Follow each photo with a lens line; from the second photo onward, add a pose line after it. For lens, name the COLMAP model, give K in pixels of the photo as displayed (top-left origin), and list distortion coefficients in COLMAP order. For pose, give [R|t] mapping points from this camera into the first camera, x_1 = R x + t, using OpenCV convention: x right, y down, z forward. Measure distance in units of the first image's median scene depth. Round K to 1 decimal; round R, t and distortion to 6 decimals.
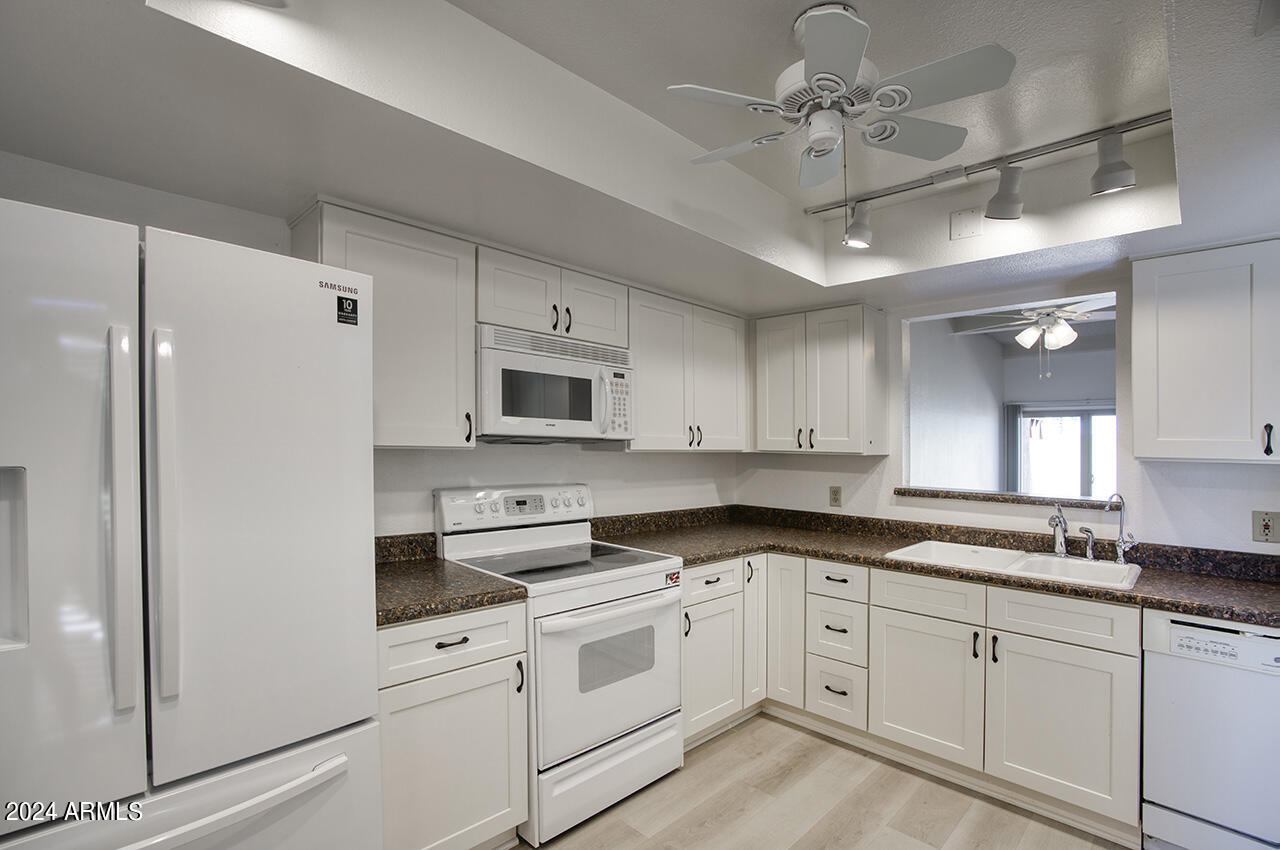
lens RADIAL K [[684.6, 0, 601.7], [0, 684.6, 426.6], [0, 0, 1]] dist [-0.092946, 0.051869]
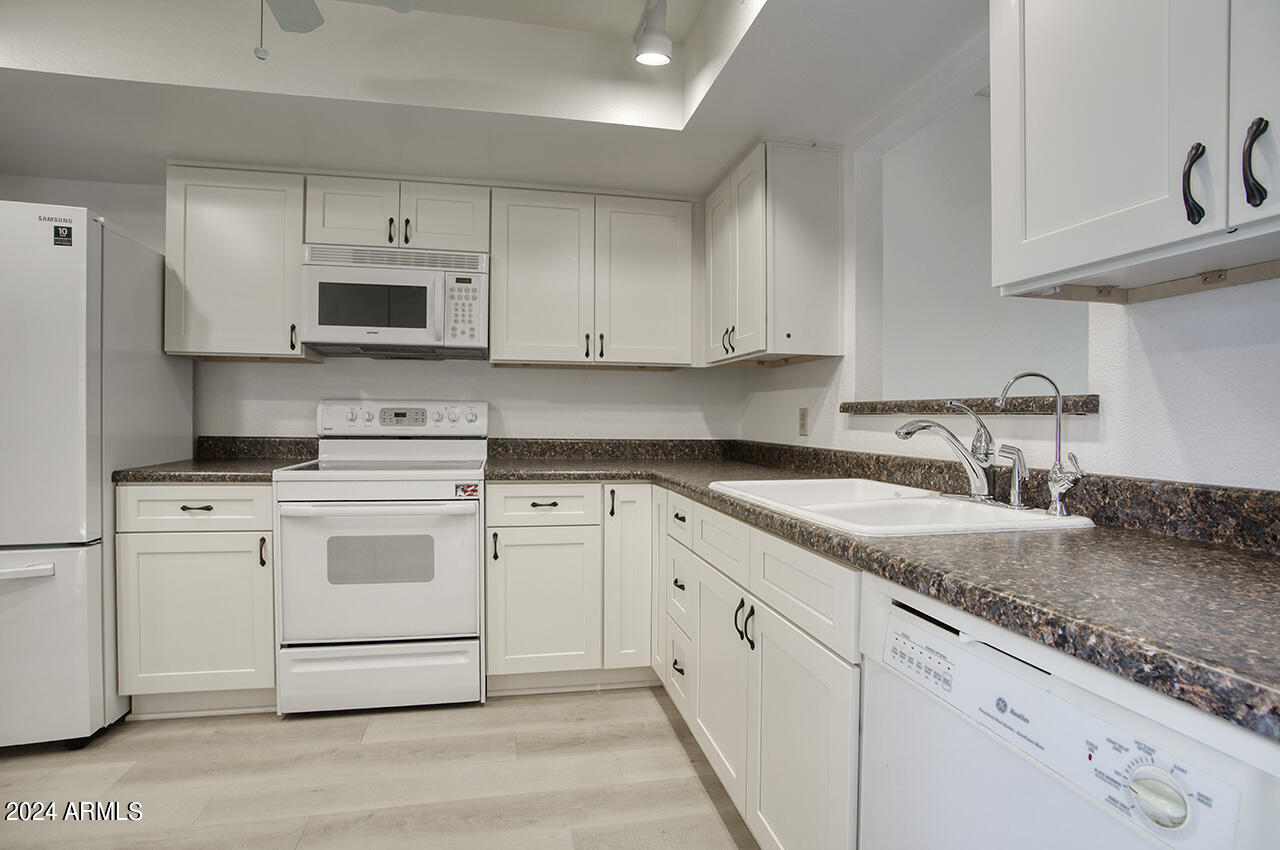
lens RADIAL K [[684.6, 0, 601.7], [0, 684.6, 426.6], [0, 0, 1]] dist [-0.092946, 0.051869]
pose [[0.790757, -0.002201, -0.612126, 0.787747], [0.008750, 0.999932, 0.007708, 0.128626], [0.612068, -0.011451, 0.790723, 0.379359]]
